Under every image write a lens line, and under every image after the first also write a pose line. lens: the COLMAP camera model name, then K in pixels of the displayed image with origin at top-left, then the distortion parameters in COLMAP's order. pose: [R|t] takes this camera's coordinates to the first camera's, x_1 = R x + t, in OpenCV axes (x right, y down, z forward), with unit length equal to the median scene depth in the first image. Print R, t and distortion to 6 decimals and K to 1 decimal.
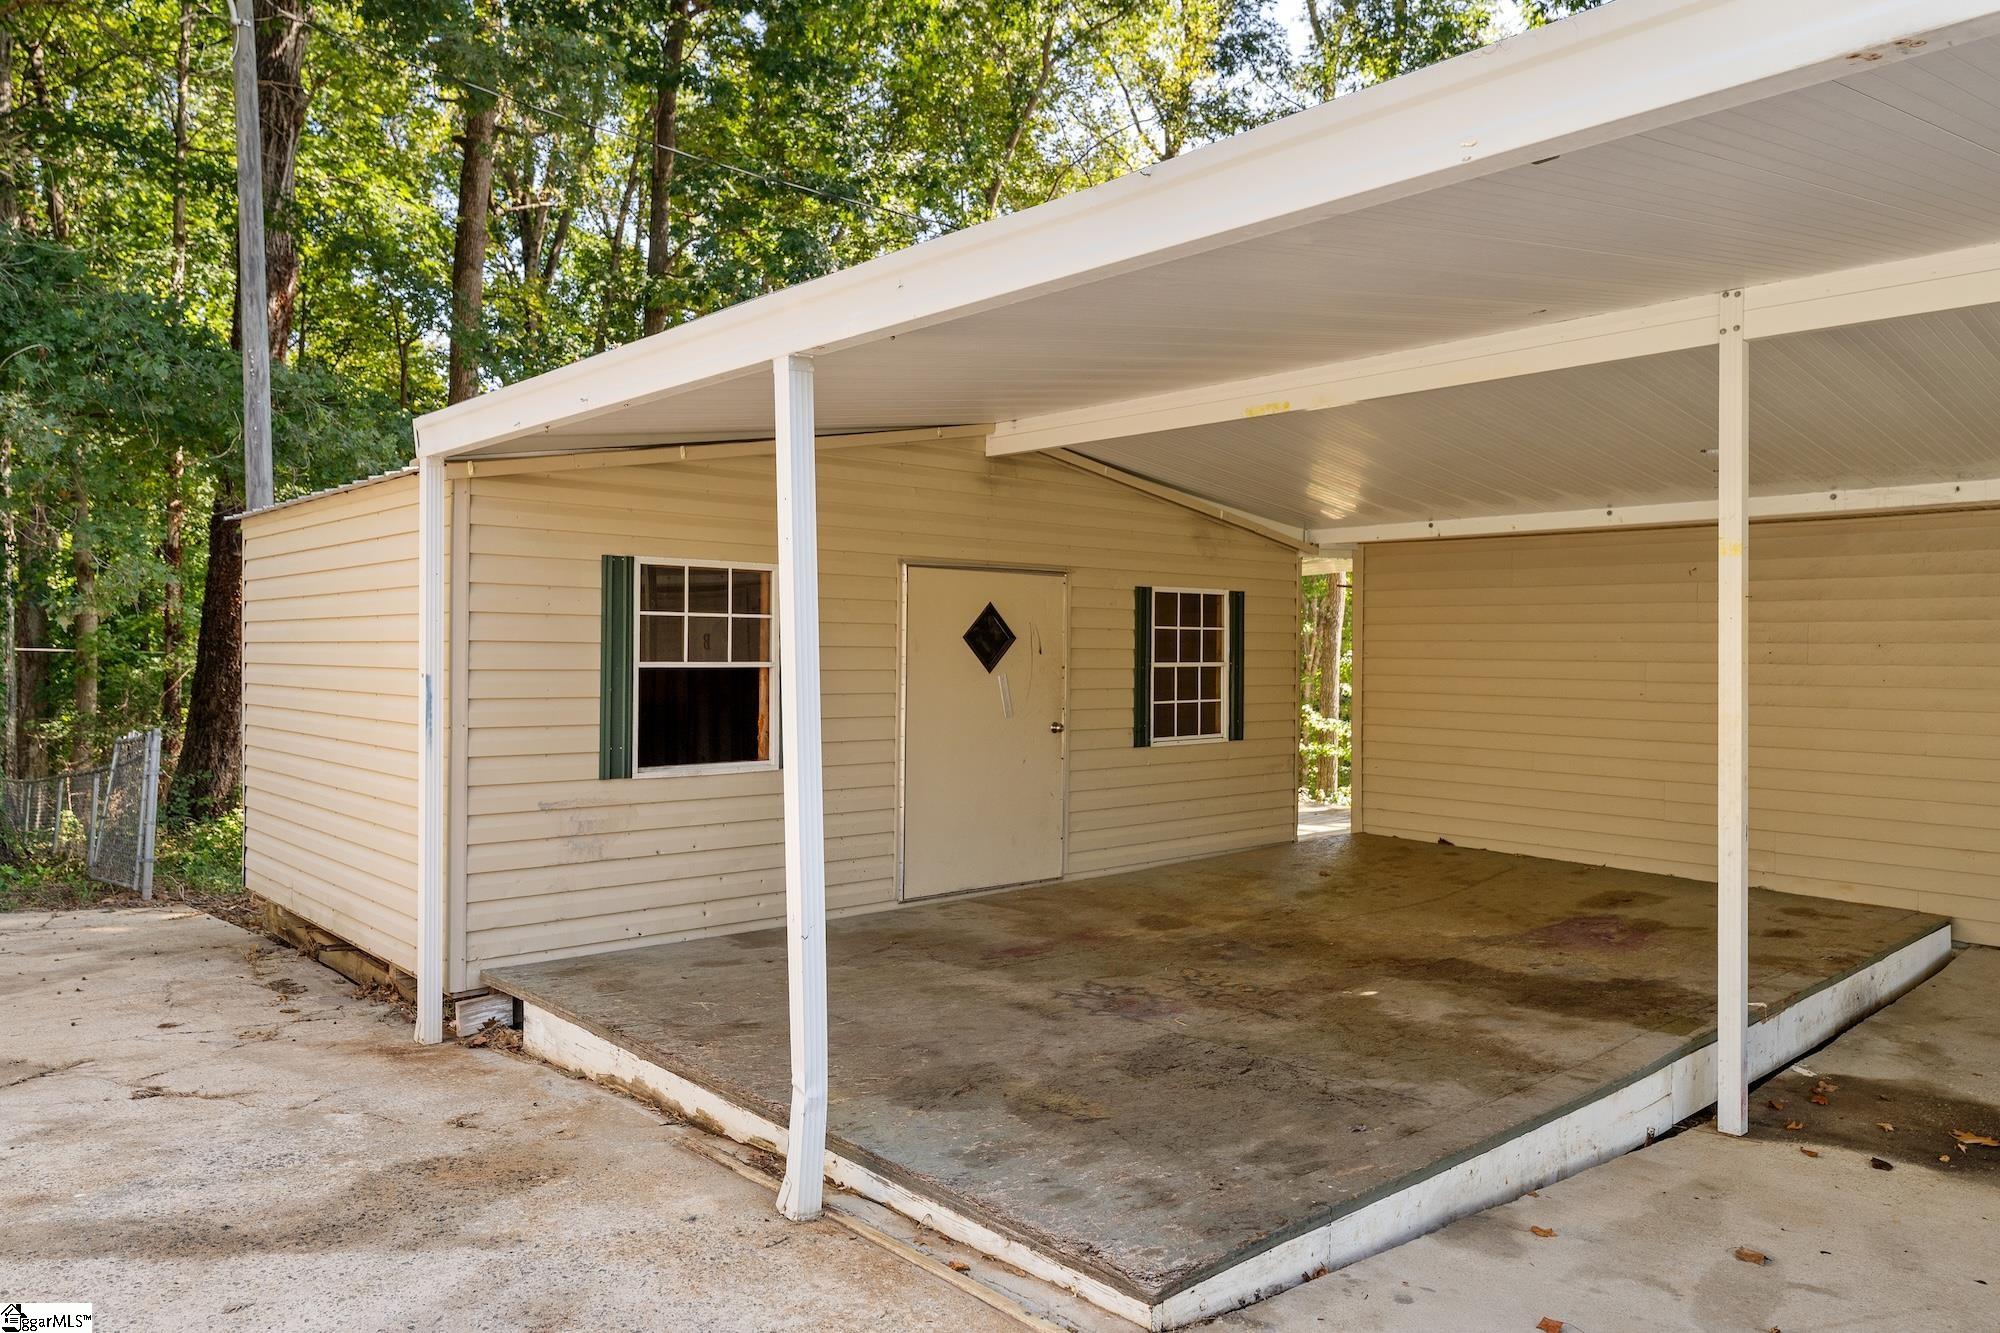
lens RADIAL K [[1318.3, 0, 1002.1], [0, 1318.3, 661.5], [0, 0, 1]] dist [0.000221, -0.000064]
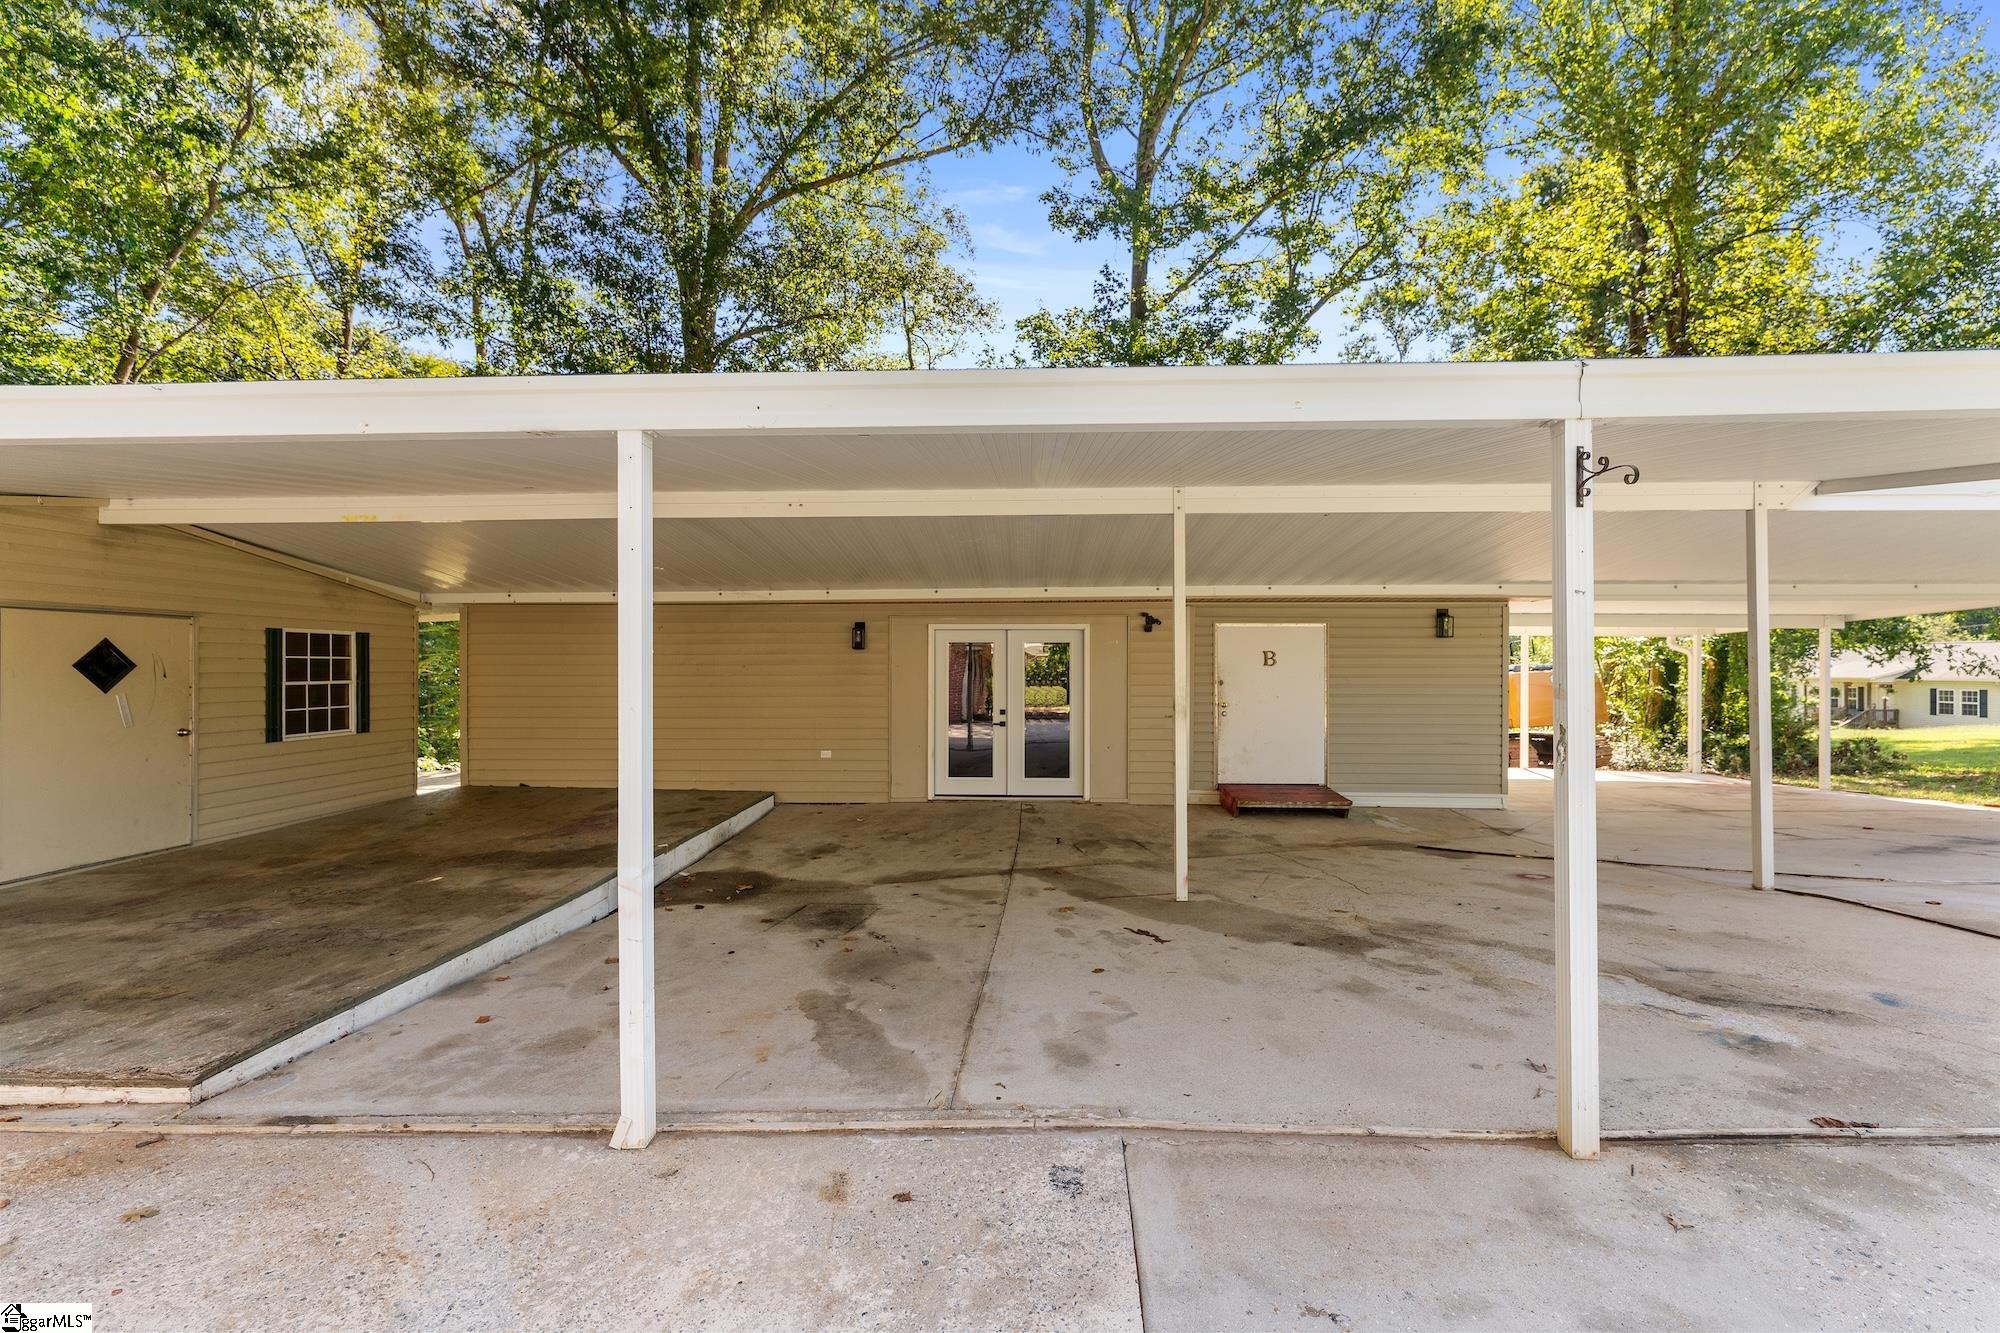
lens RADIAL K [[791.5, 0, 999.8], [0, 791.5, 670.0], [0, 0, 1]] dist [-0.000972, -0.000622]
pose [[0.699802, -0.012275, 0.714231, 0.057253], [0.015462, 0.999878, 0.002035, -0.002368], [-0.714169, 0.009619, 0.699907, -0.177103]]
